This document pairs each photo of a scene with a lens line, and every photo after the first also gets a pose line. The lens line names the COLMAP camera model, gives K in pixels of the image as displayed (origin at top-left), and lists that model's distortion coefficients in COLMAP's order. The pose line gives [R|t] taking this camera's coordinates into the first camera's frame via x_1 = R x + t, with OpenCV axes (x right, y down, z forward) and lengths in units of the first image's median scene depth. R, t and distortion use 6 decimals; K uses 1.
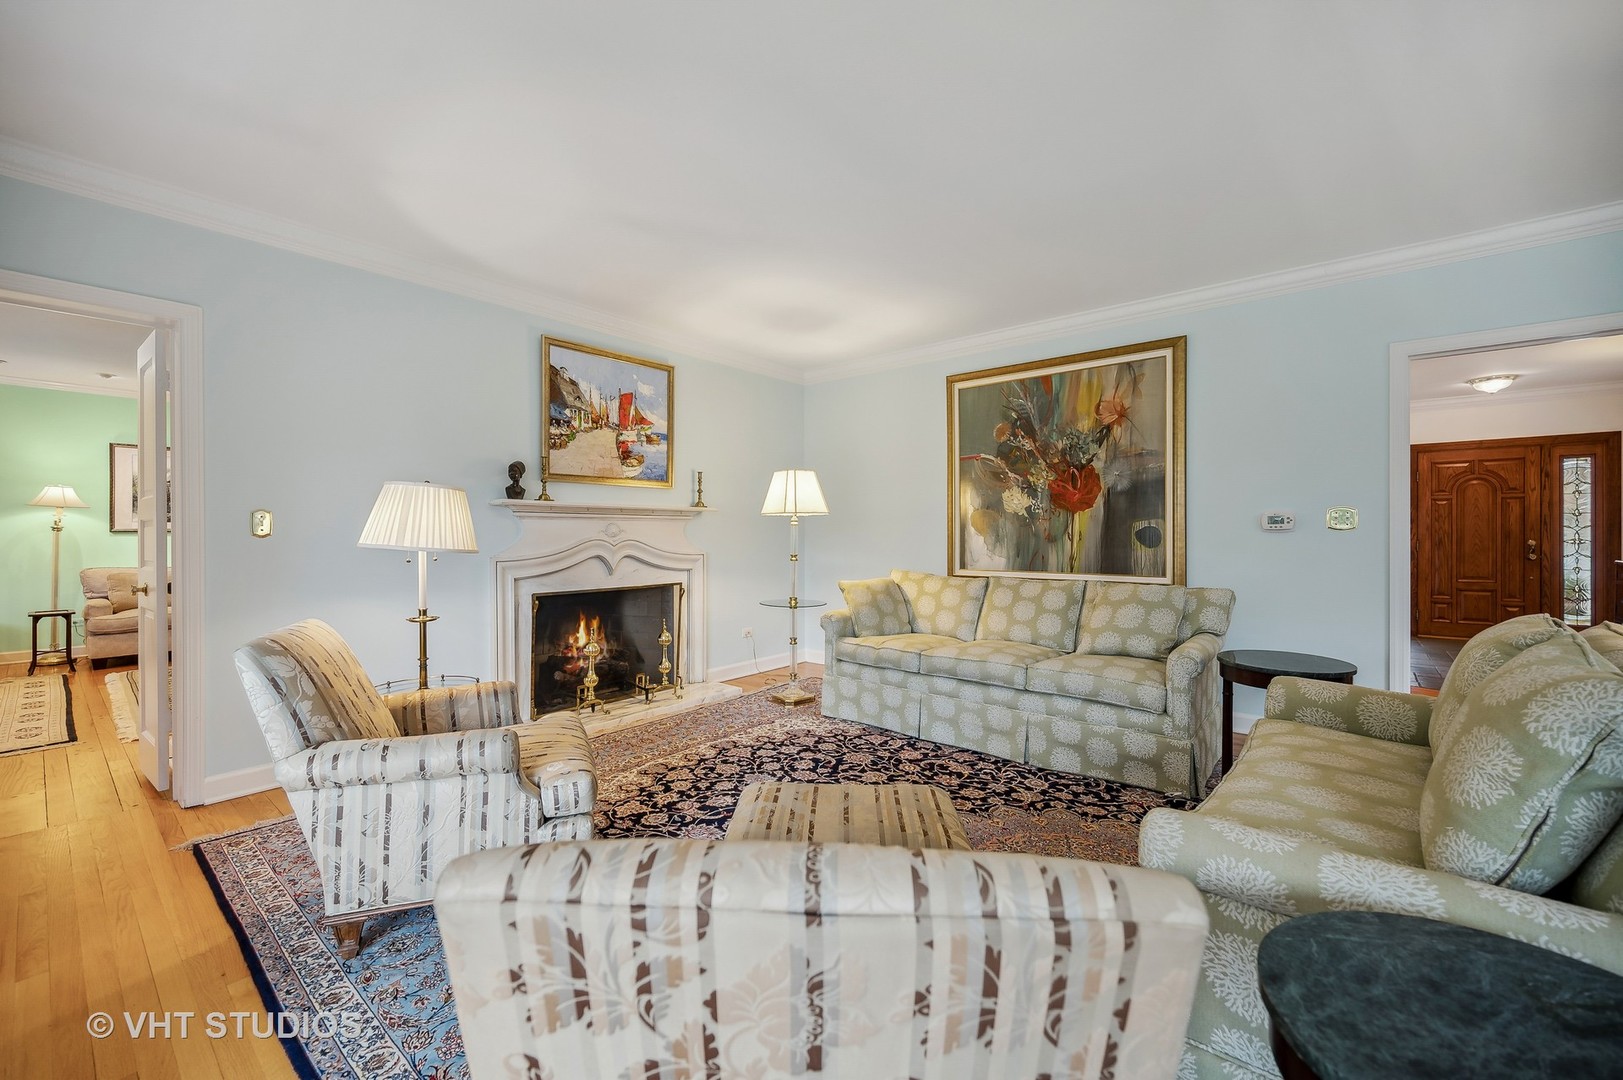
lens RADIAL K [[646.1, 0, 812.1], [0, 646.1, 534.8], [0, 0, 1]] dist [-0.000338, 0.000063]
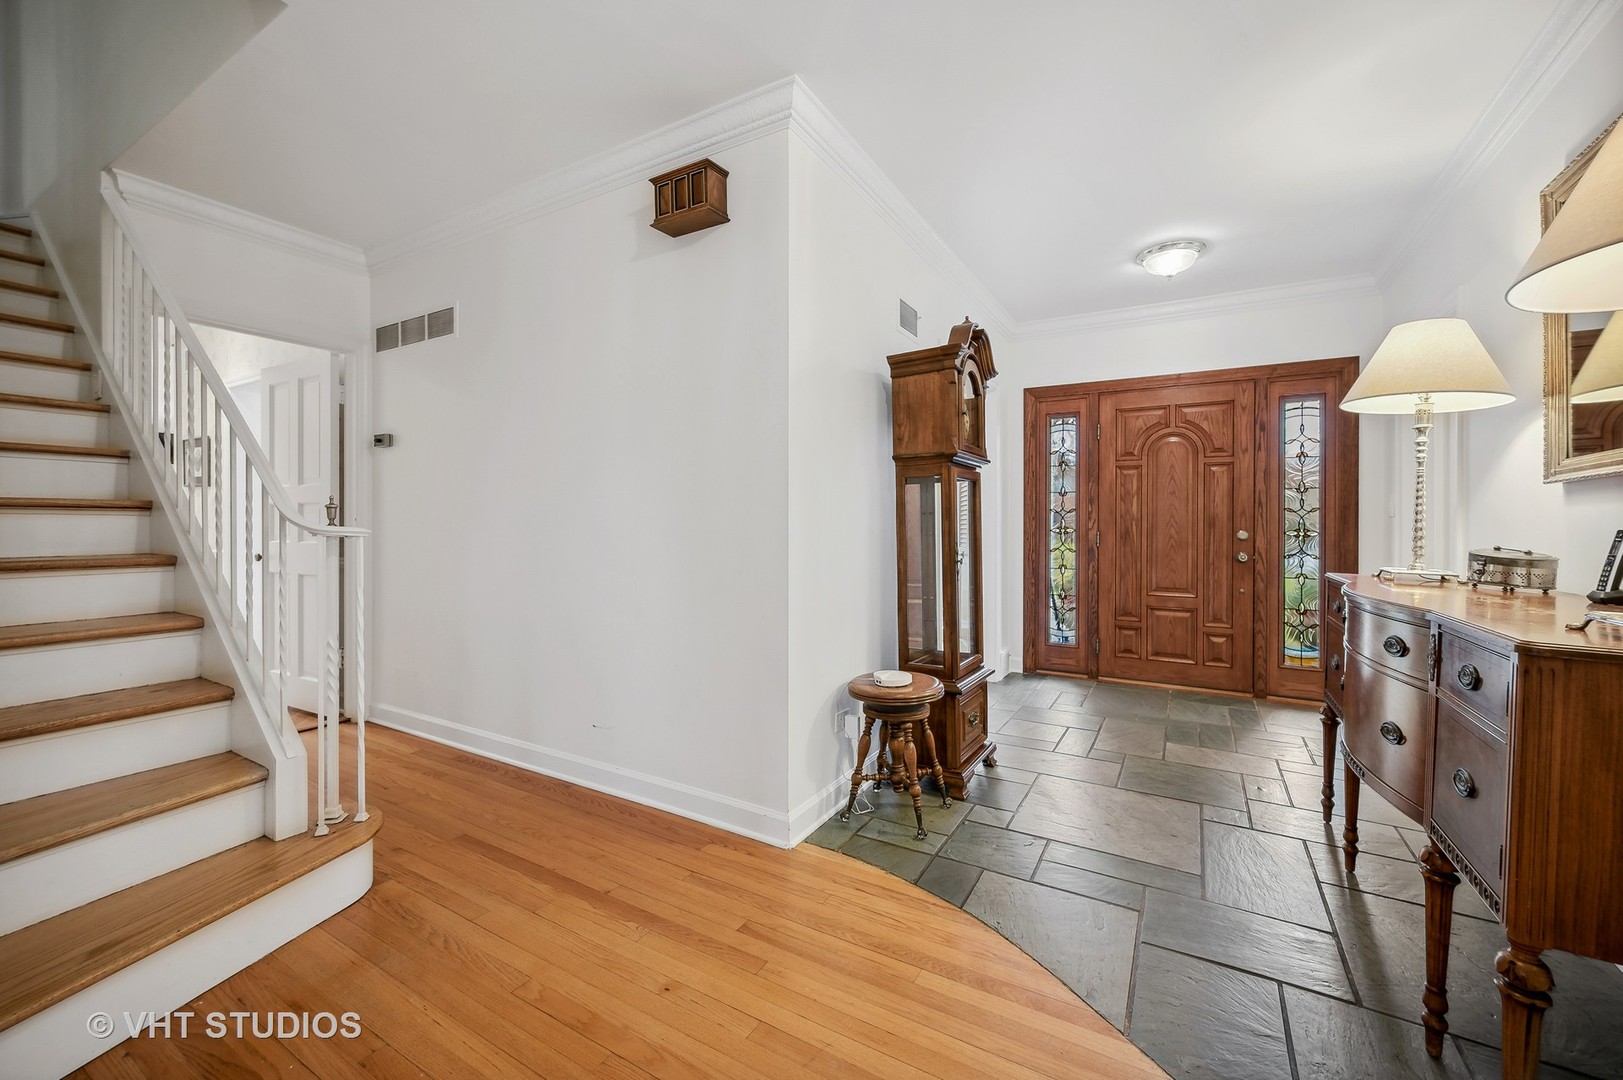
lens RADIAL K [[656.5, 0, 806.5], [0, 656.5, 527.5], [0, 0, 1]] dist [-0.001403, -0.000090]
pose [[0.986732, 0.005951, 0.162249, 0.930825], [-0.006602, 0.999972, 0.003470, 0.008533], [-0.162223, -0.004496, 0.986744, 0.688190]]
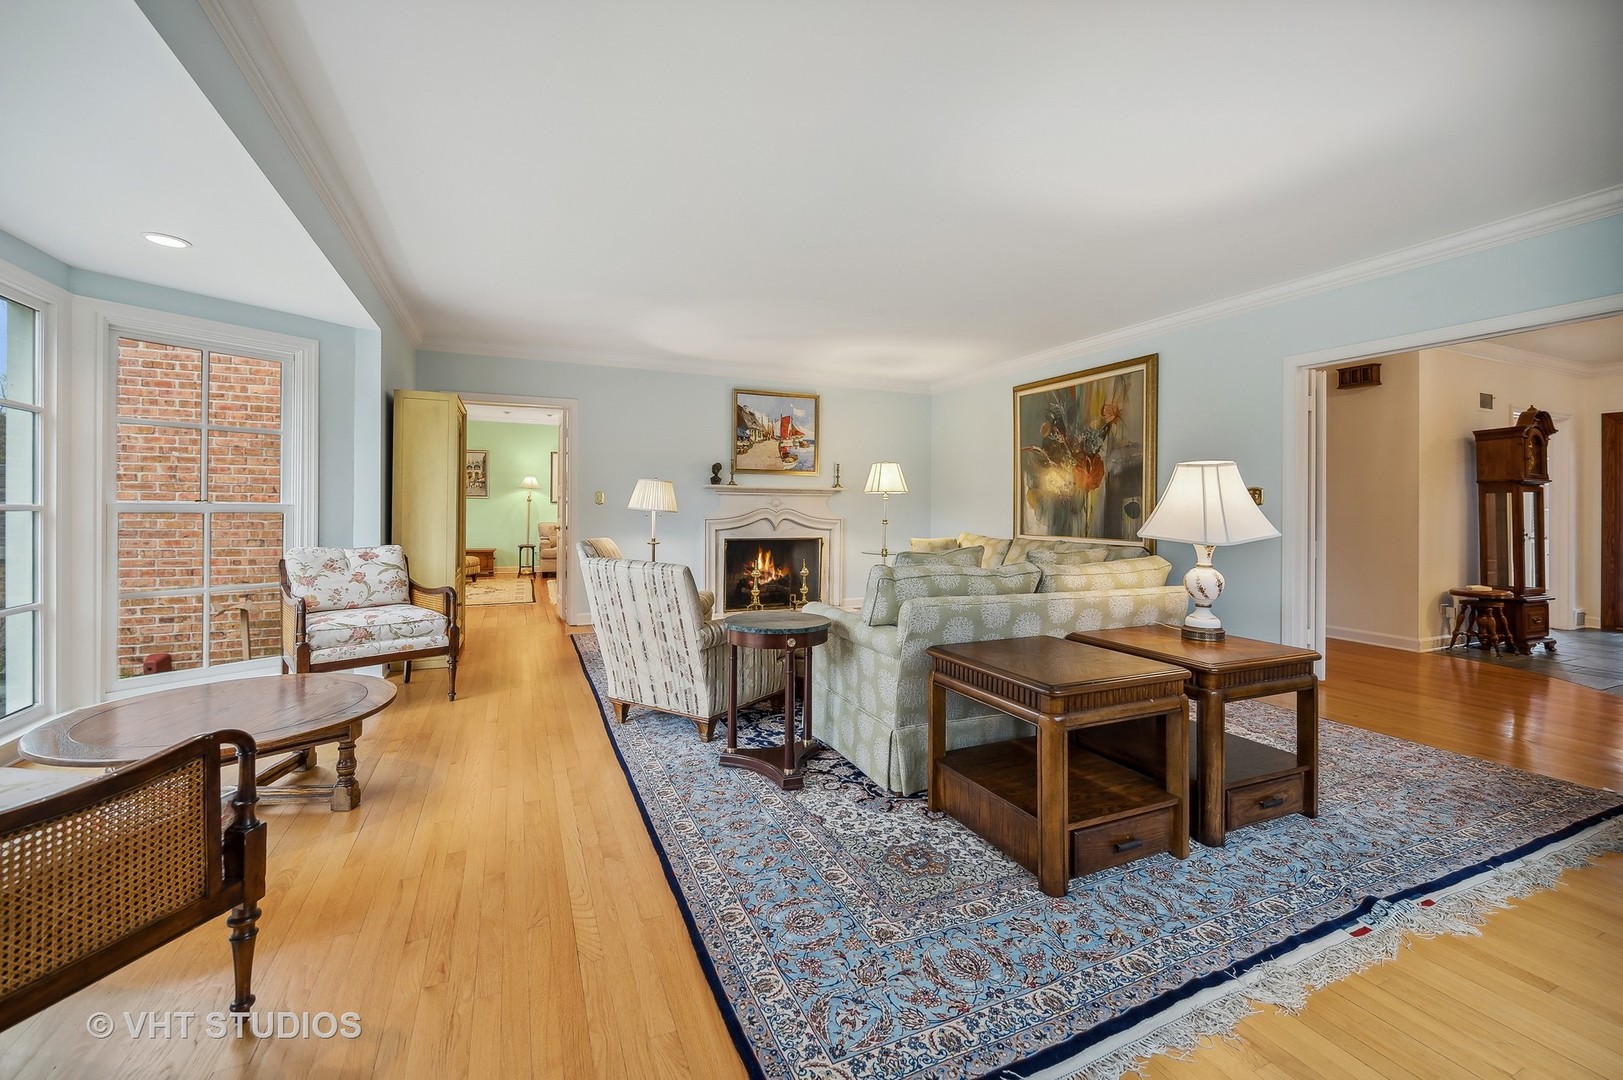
lens RADIAL K [[657.1, 0, 816.7], [0, 657.1, 509.5], [0, 0, 1]] dist [0.001329, 0.000012]
pose [[0.901138, 0.010168, -0.433413, 0.501191], [-0.010933, 0.999940, 0.000728, 0.008010], [0.433394, 0.004083, 0.901195, -0.438080]]
